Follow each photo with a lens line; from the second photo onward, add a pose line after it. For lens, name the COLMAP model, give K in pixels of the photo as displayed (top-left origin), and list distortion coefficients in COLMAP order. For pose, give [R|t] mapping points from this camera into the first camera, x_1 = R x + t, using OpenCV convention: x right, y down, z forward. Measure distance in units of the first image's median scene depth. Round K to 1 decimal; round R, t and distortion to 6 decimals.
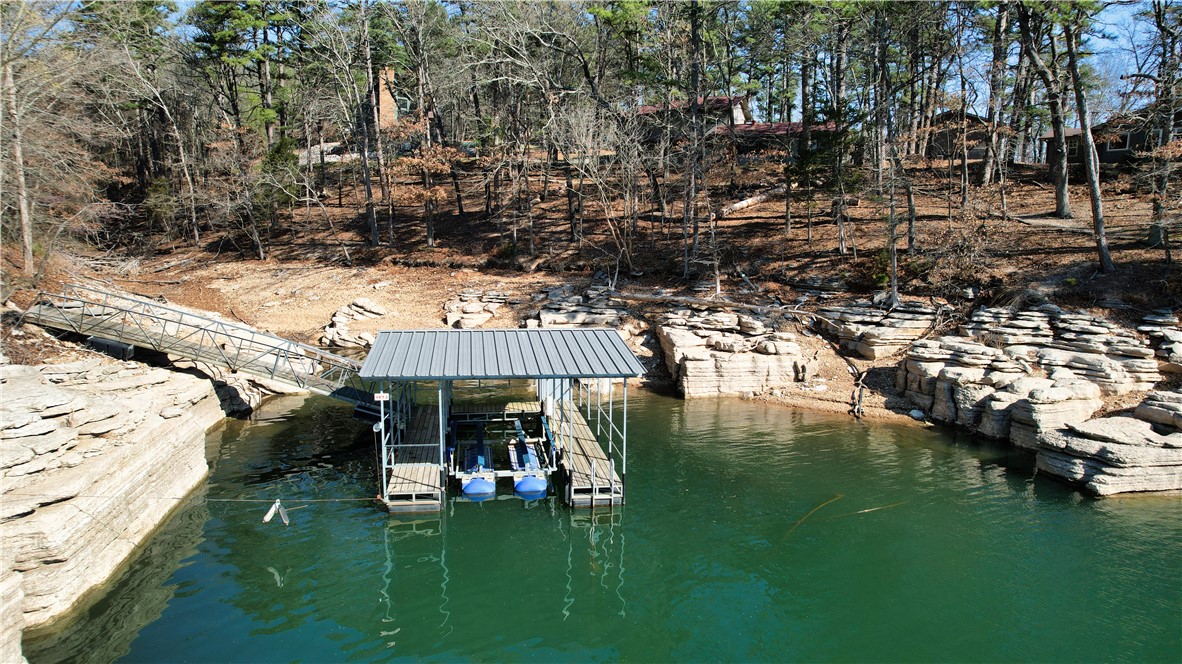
lens RADIAL K [[755.0, 0, 591.0], [0, 755.0, 332.0], [0, 0, 1]] dist [-0.046124, 0.002390]
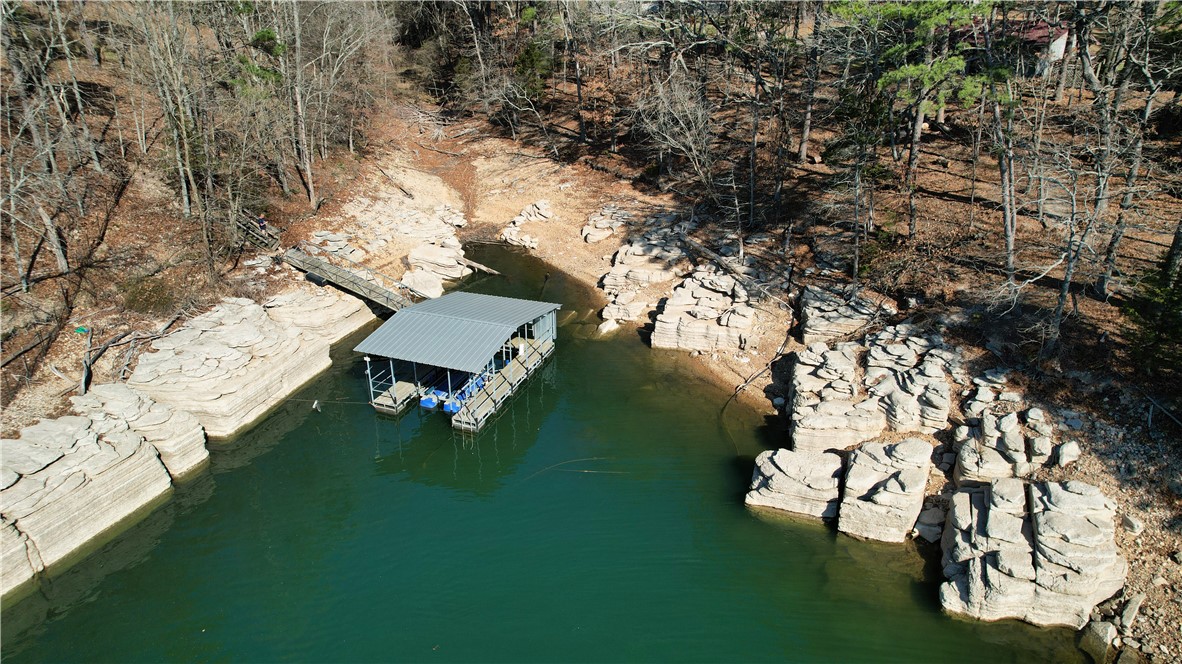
lens RADIAL K [[755.0, 0, 591.0], [0, 755.0, 332.0], [0, 0, 1]] dist [-0.046124, 0.002390]
pose [[0.876213, 0.189243, -0.443213, 0.625906], [-0.055763, 0.953310, 0.296802, -0.340406], [0.478687, -0.235346, 0.845855, -0.234790]]
